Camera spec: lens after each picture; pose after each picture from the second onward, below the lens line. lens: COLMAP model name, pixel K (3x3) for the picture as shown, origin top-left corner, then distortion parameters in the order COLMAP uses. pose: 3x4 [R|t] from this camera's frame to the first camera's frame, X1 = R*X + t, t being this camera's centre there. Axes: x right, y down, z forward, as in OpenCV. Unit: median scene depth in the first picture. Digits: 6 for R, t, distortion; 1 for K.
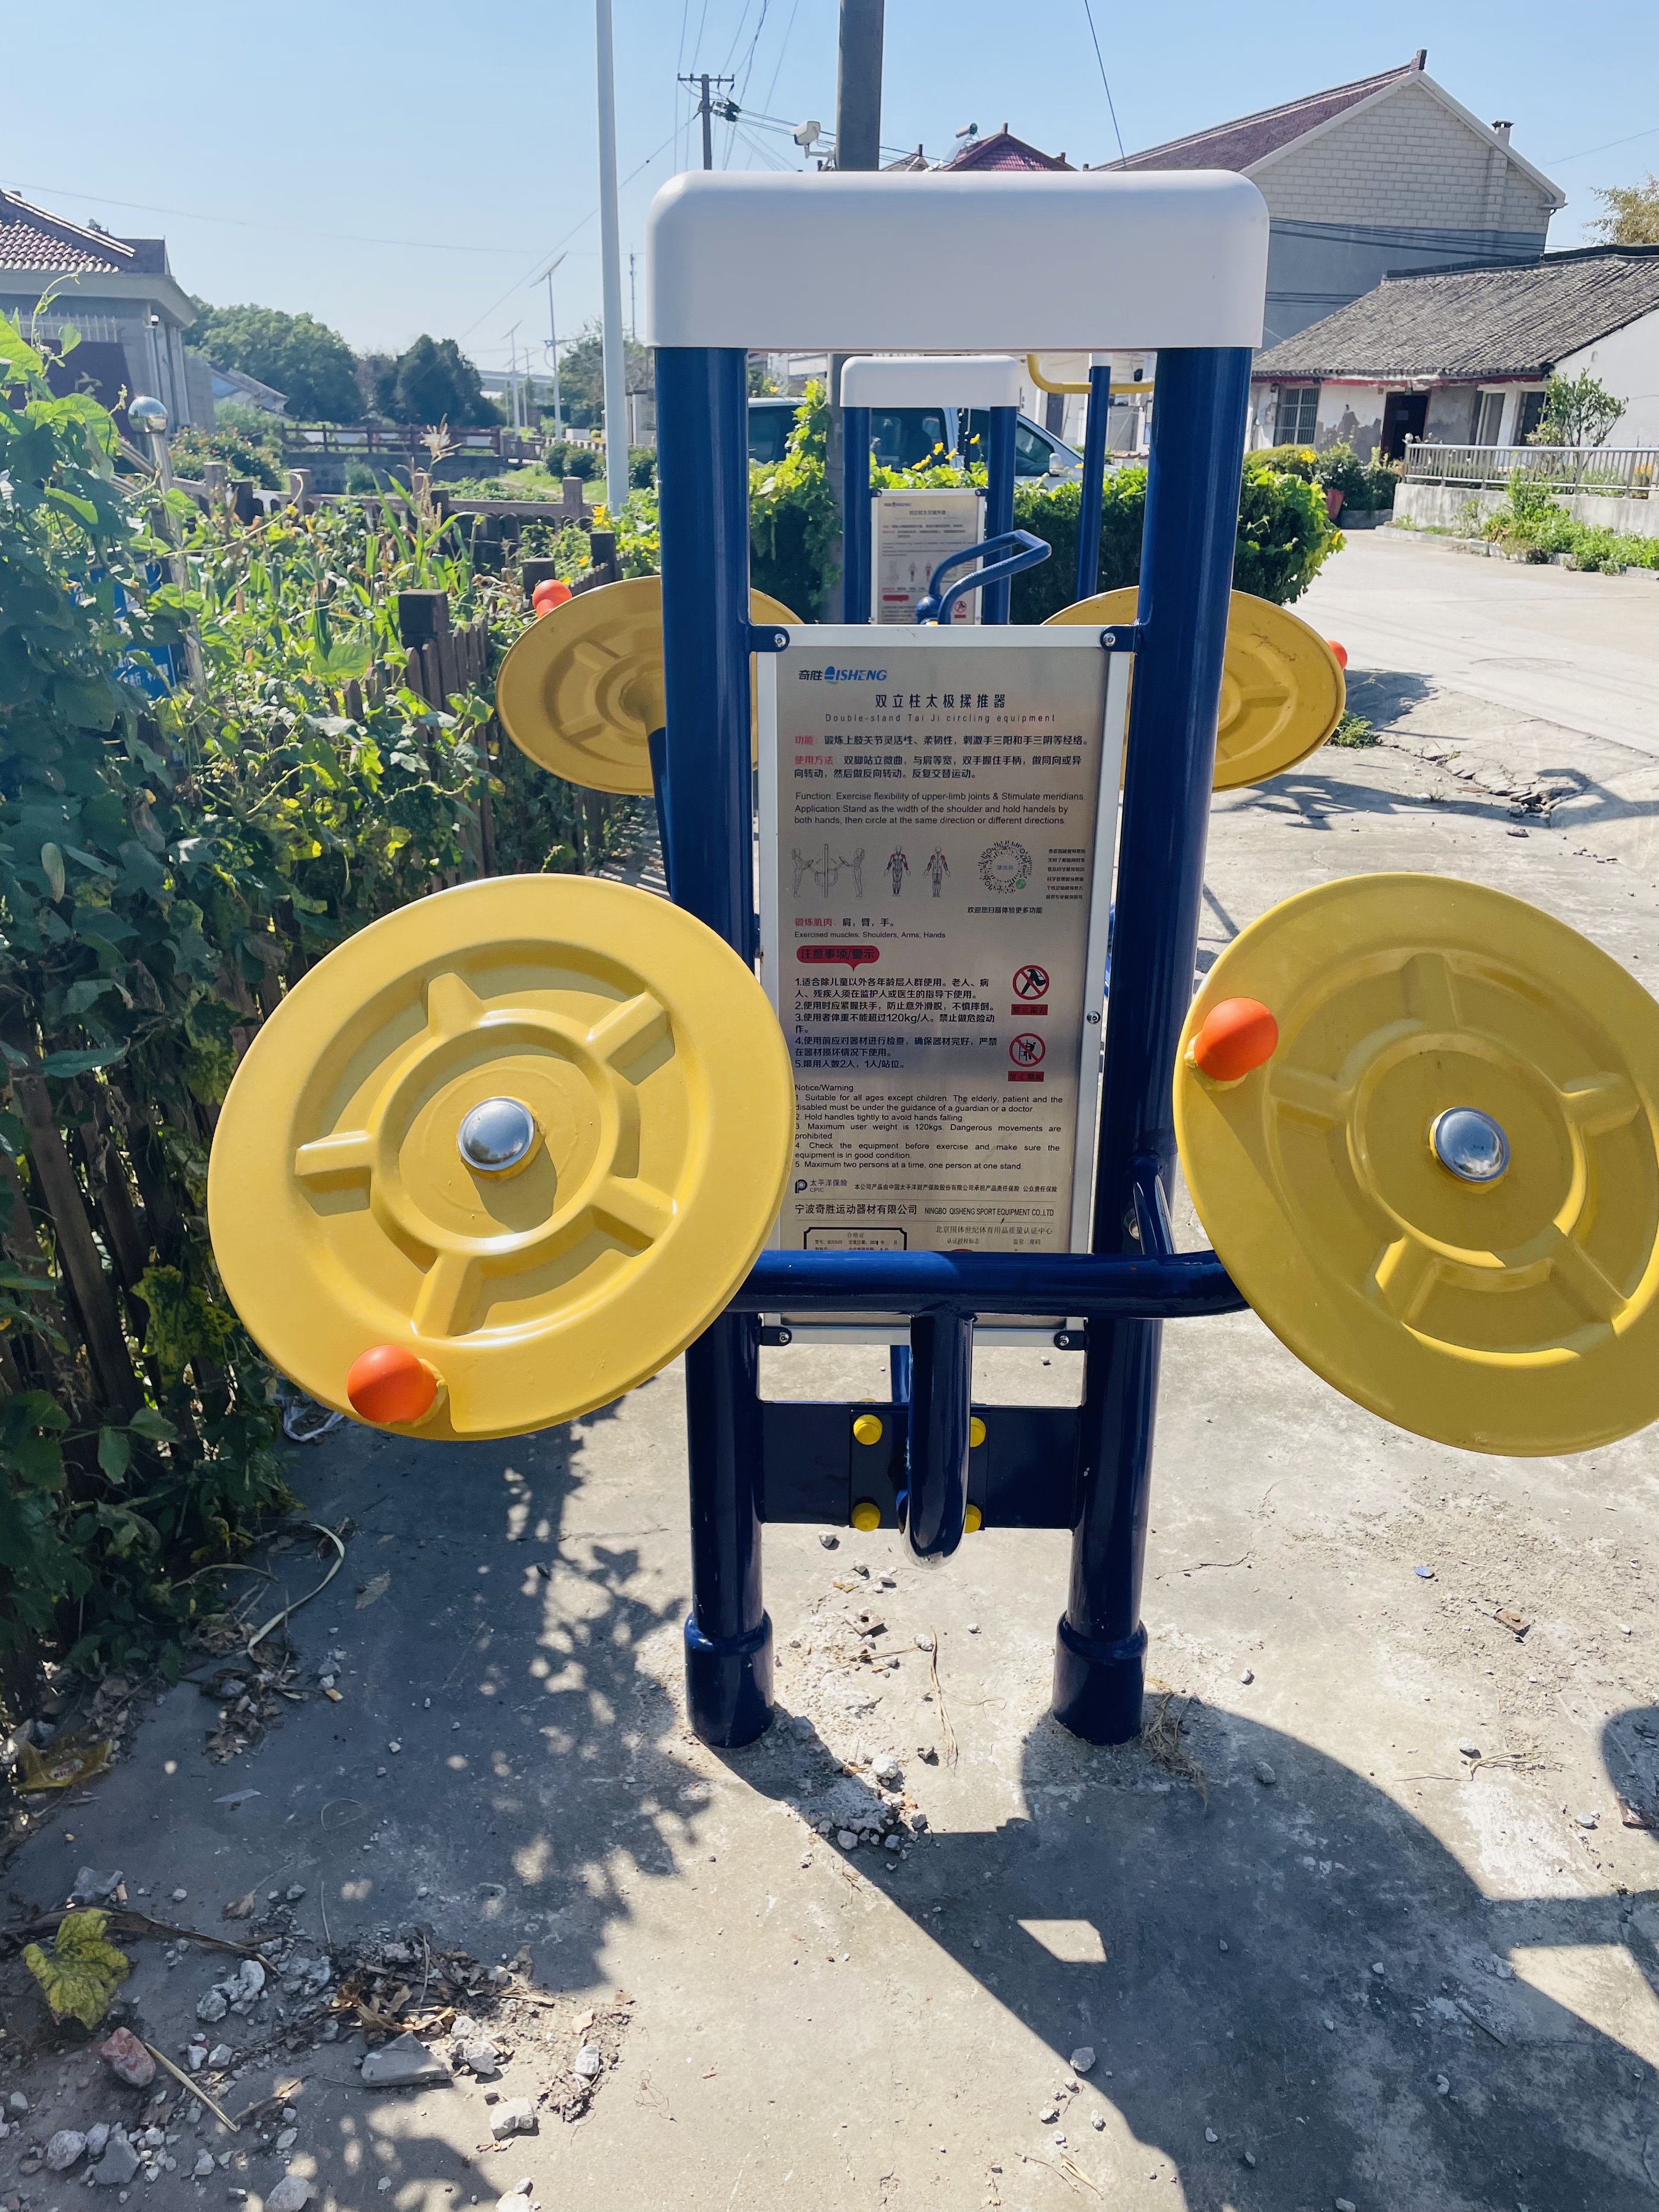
lens RADIAL K [[1689.2, 0, 830.3], [0, 1689.2, 1183.4], [0, 0, 1]] dist [0.060227, -0.079904]
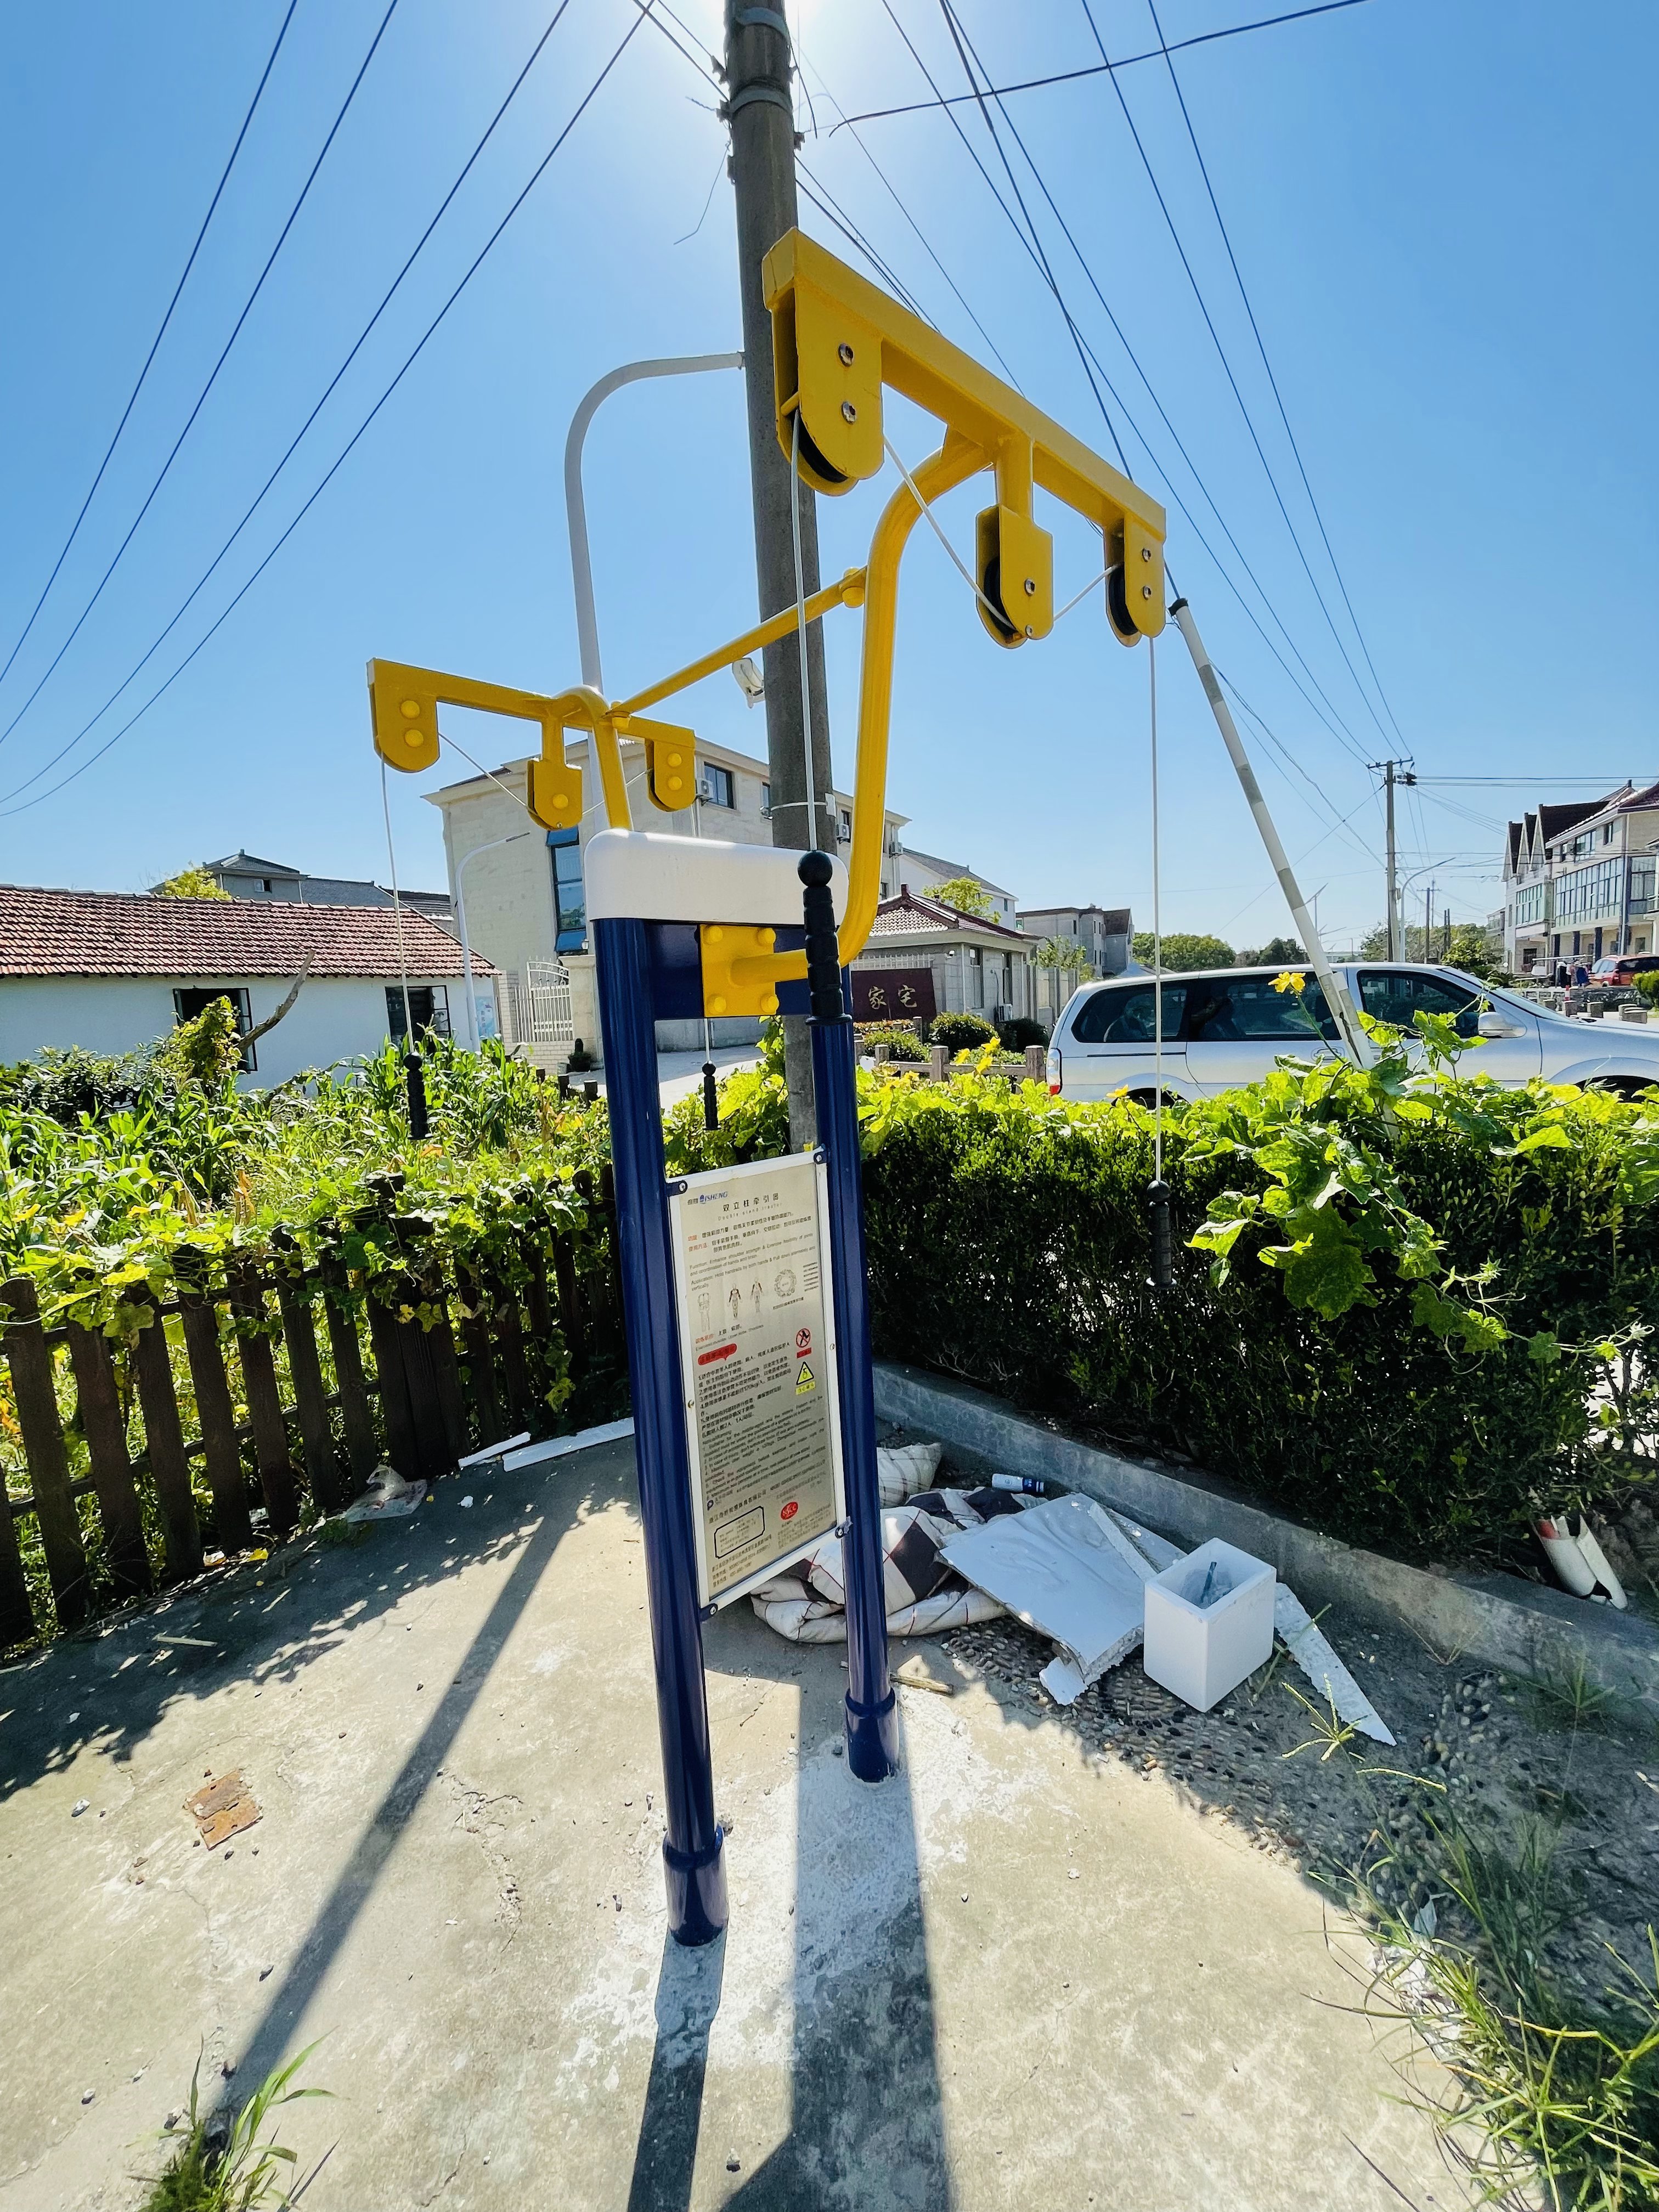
lens RADIAL K [[931.6, 0, 829.5], [0, 931.6, 1106.0], [0, 0, 1]] dist [0.000461, 0.000077]
pose [[0.768157, 0.011377, -0.640160, 0.100550], [-0.197947, 0.955078, -0.220552, -0.128169], [0.608894, 0.296137, 0.735902, 0.280711]]
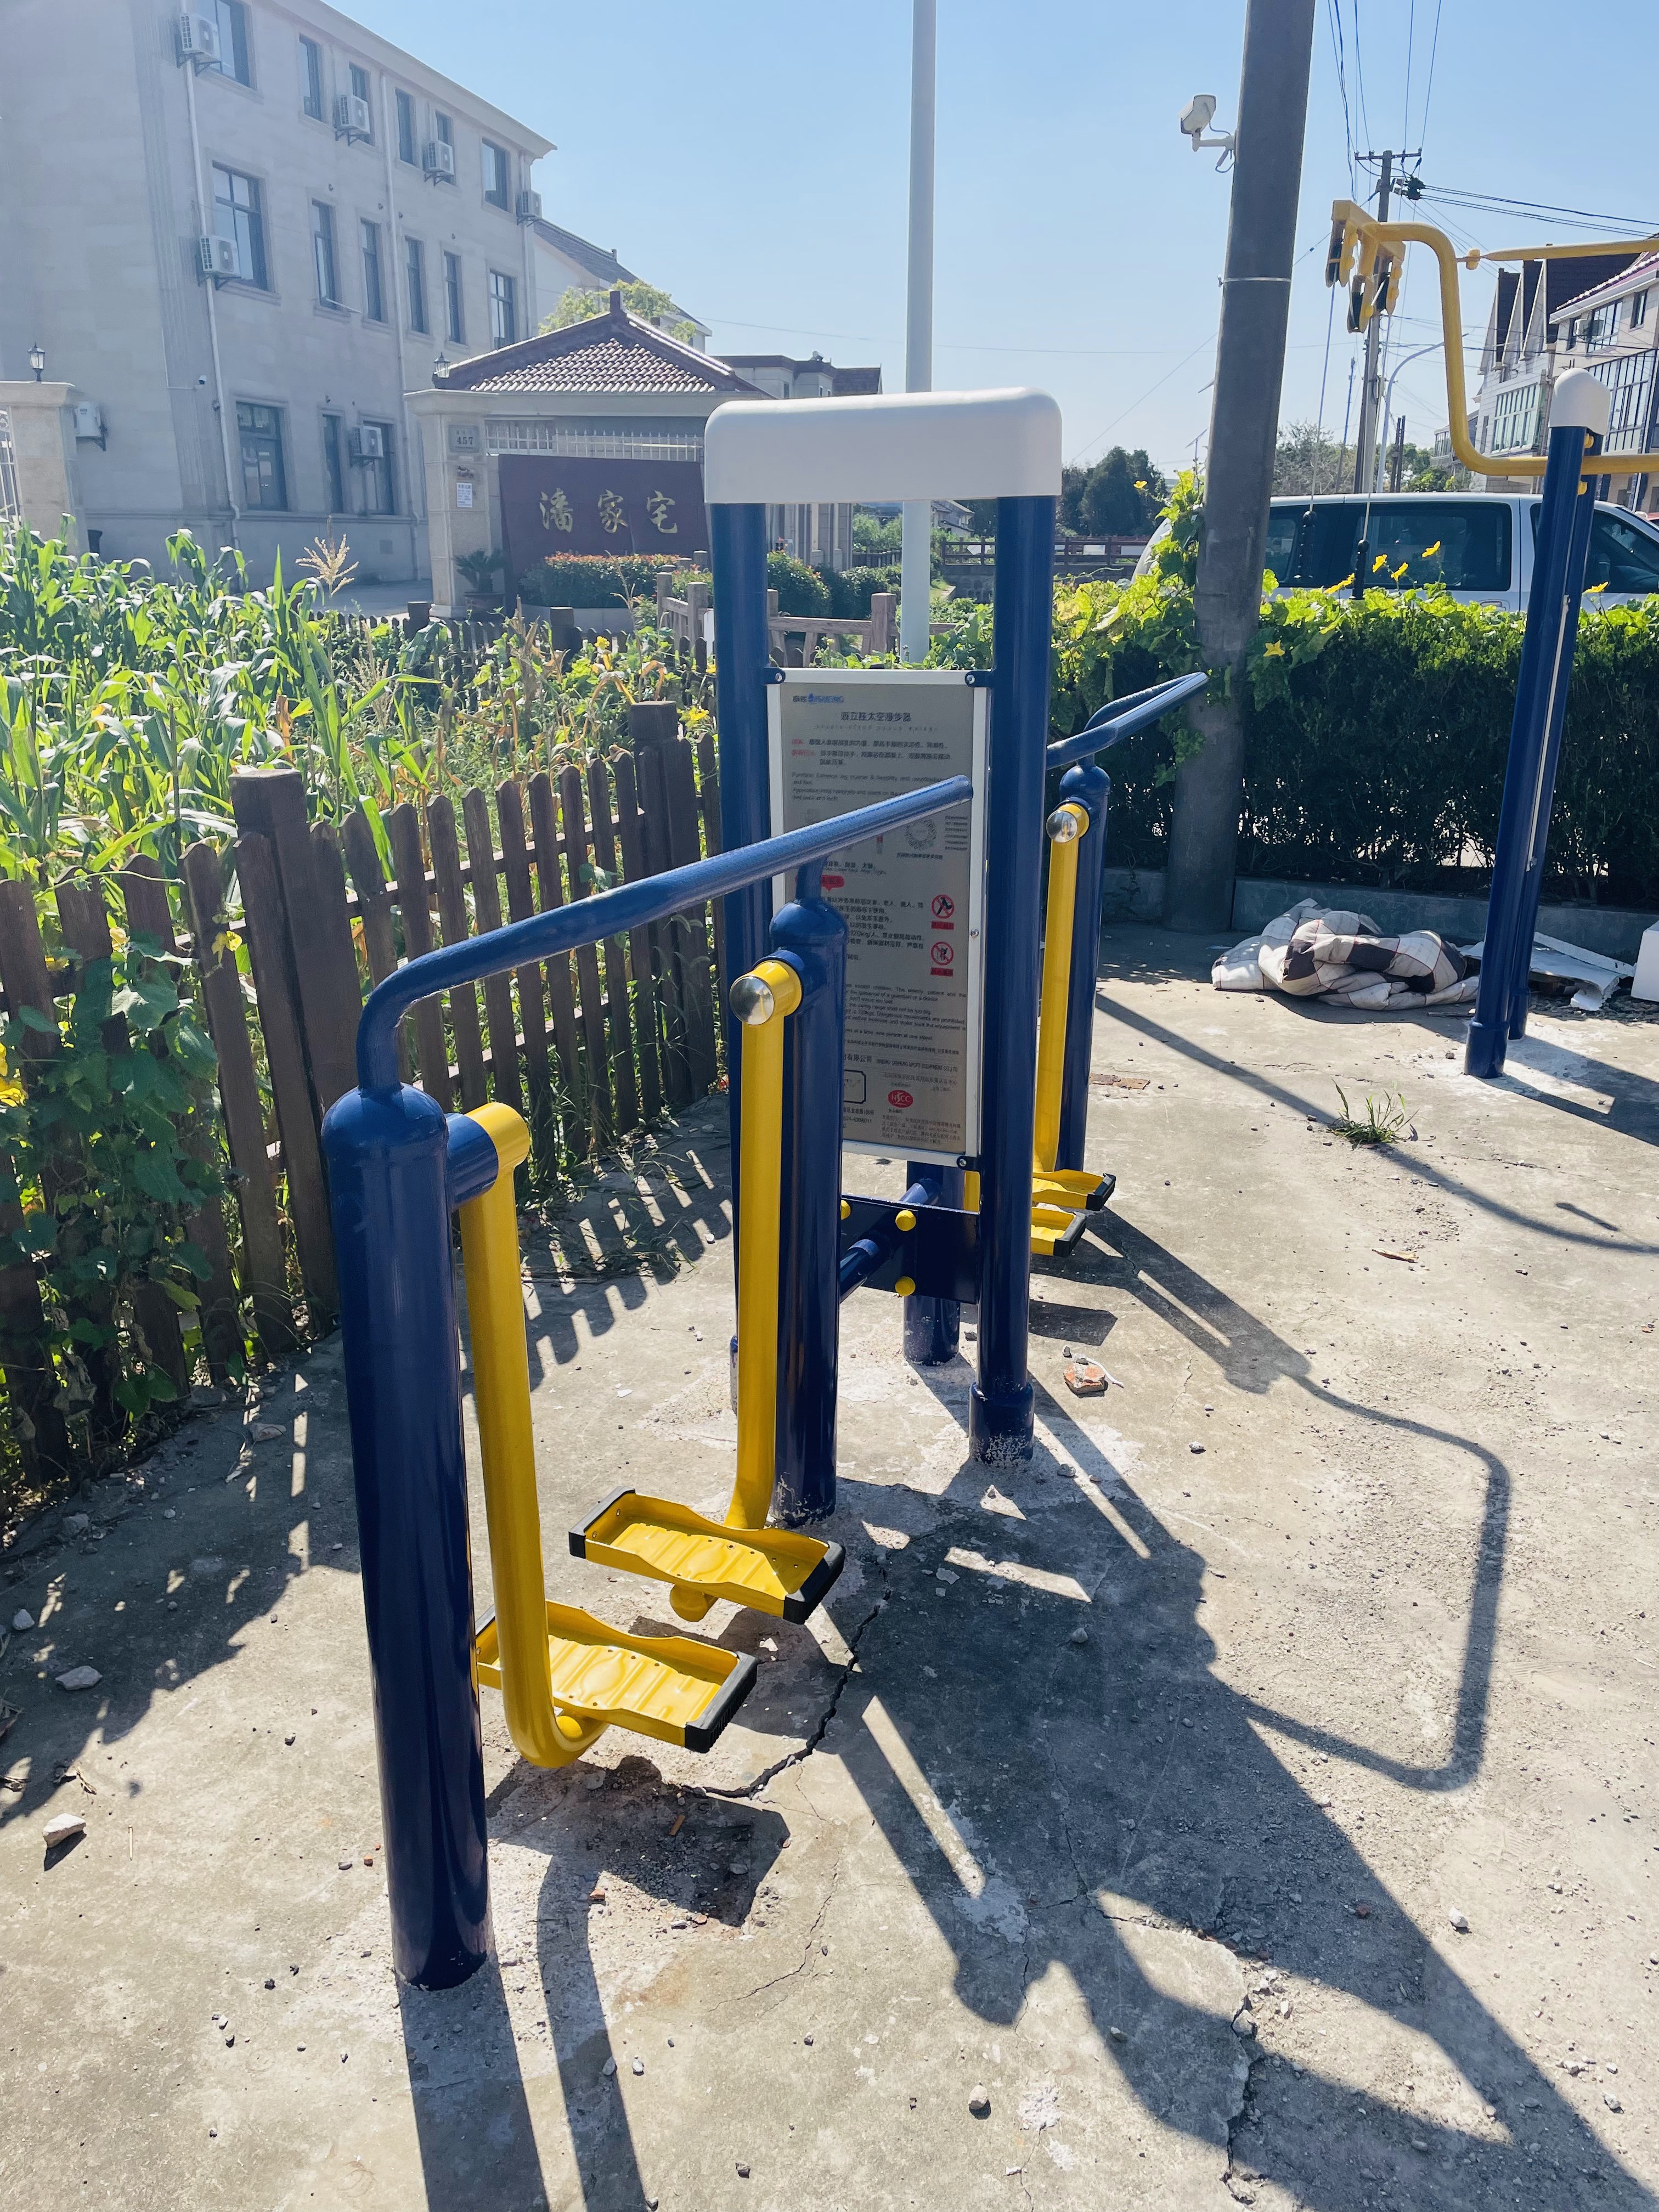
lens RADIAL K [[1689.2, 0, 830.3], [0, 1689.2, 1183.4], [0, 0, 1]] dist [0.060227, -0.079904]
pose [[0.927222, 0.119575, -0.354911, 0.053688], [-0.138507, 0.989956, -0.028326, -0.057687], [0.347960, 0.075422, 0.934471, 0.129583]]
